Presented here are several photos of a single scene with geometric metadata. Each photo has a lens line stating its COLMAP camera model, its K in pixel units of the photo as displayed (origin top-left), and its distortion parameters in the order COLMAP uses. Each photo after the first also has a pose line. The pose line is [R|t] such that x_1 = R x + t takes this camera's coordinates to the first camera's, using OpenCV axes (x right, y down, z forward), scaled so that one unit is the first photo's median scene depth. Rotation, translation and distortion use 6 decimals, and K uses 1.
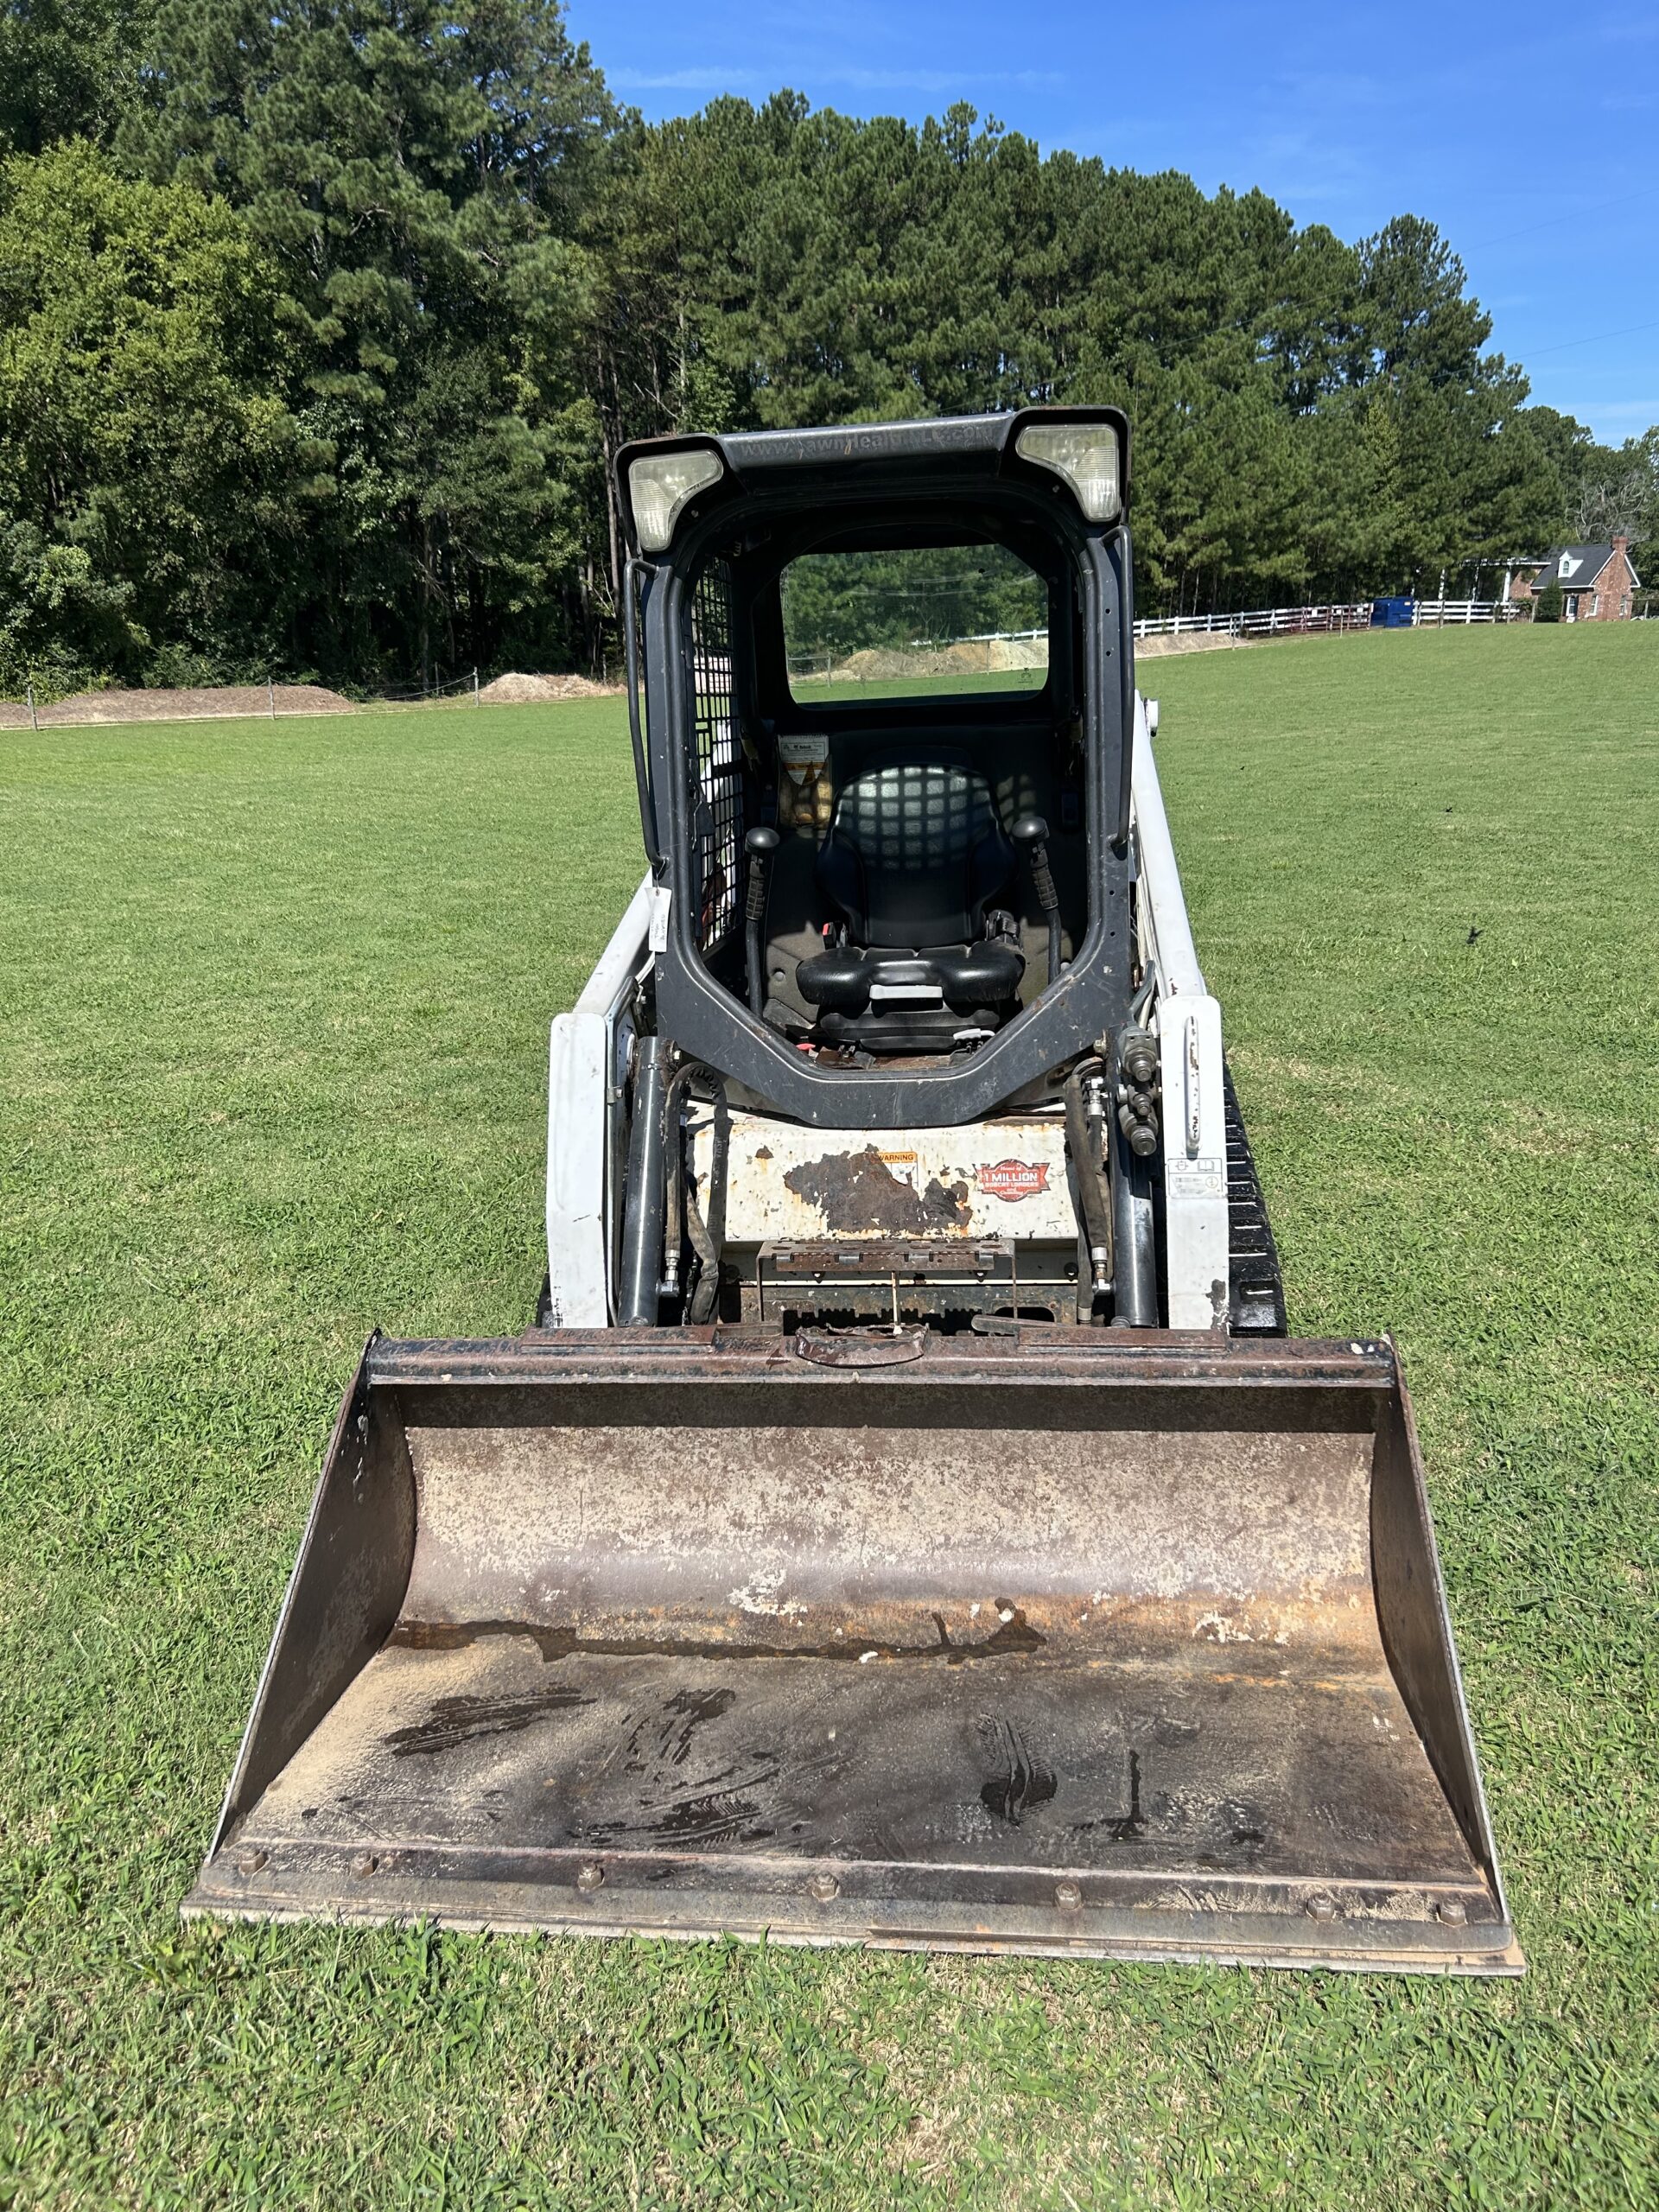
lens RADIAL K [[1672.1, 0, 829.3], [0, 1672.1, 1117.6], [0, 0, 1]] dist [0.037666, -0.041976]
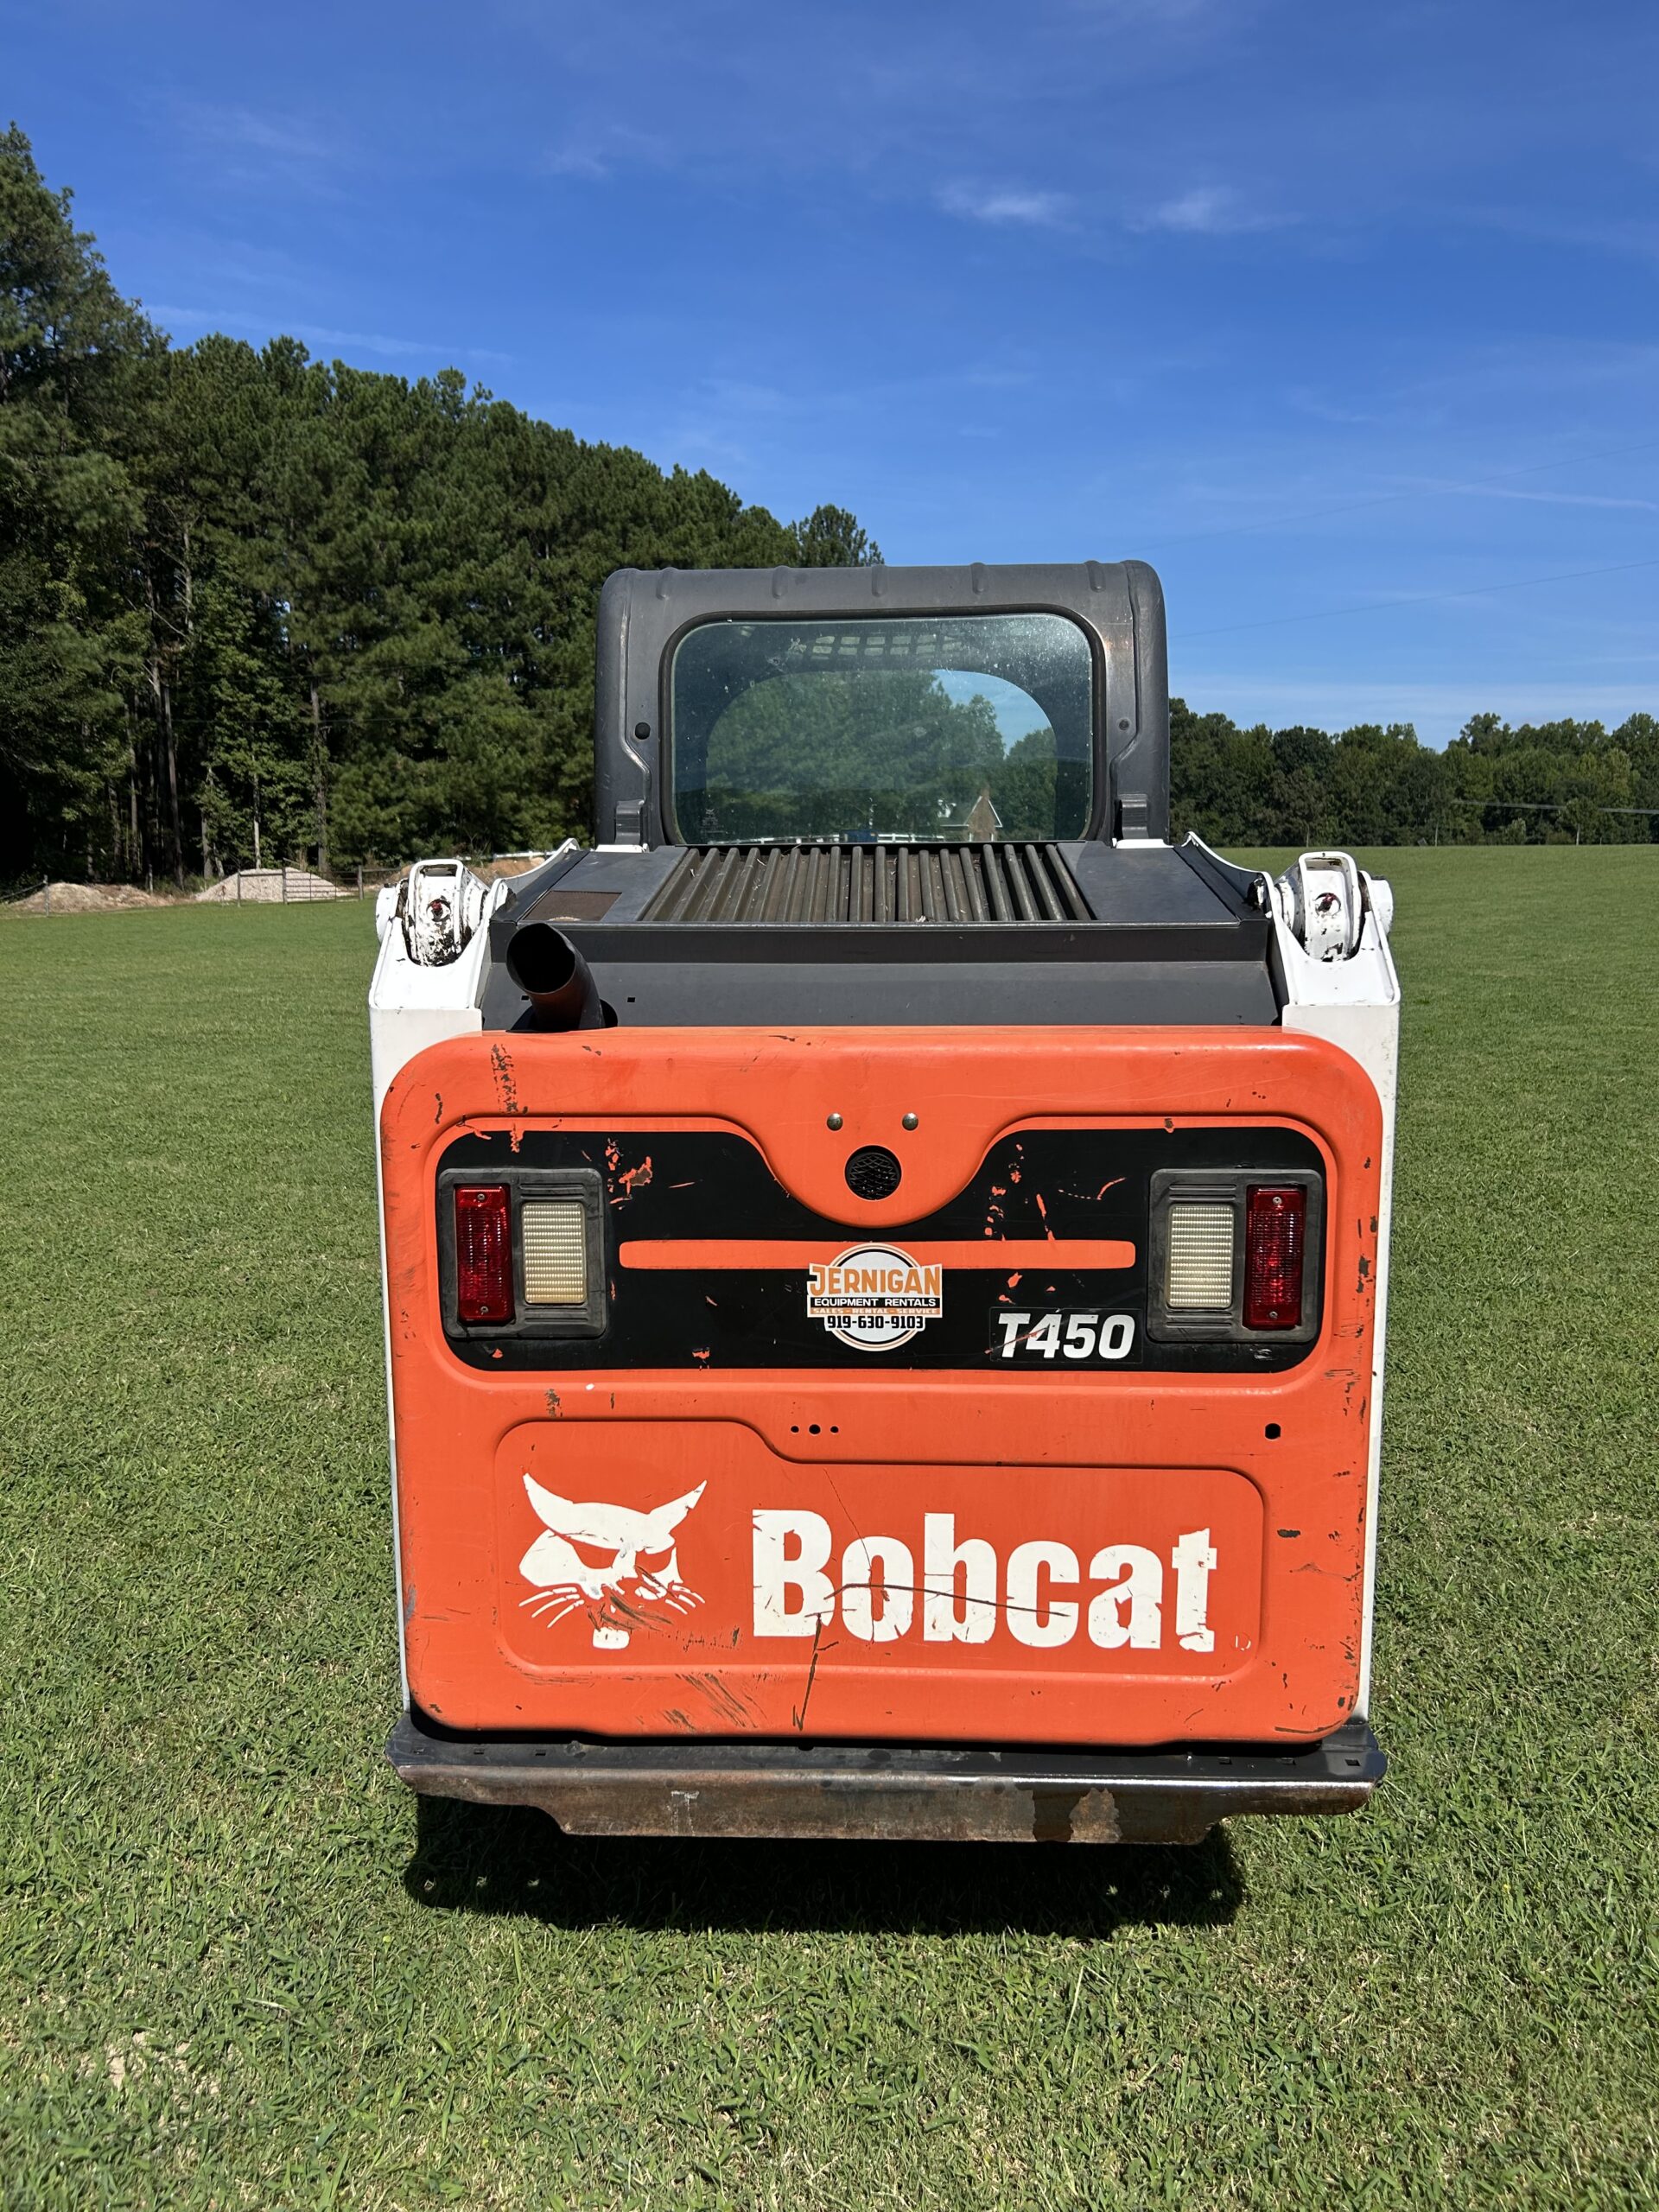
lens RADIAL K [[1672.1, 0, 808.0], [0, 1672.1, 1121.9], [0, 0, 1]] dist [0.037666, -0.041976]
pose [[0.937498, -0.038684, 0.345833, -0.112008], [0.081143, 0.990708, -0.109146, 0.006246], [-0.338398, 0.130386, 0.931926, -0.008609]]
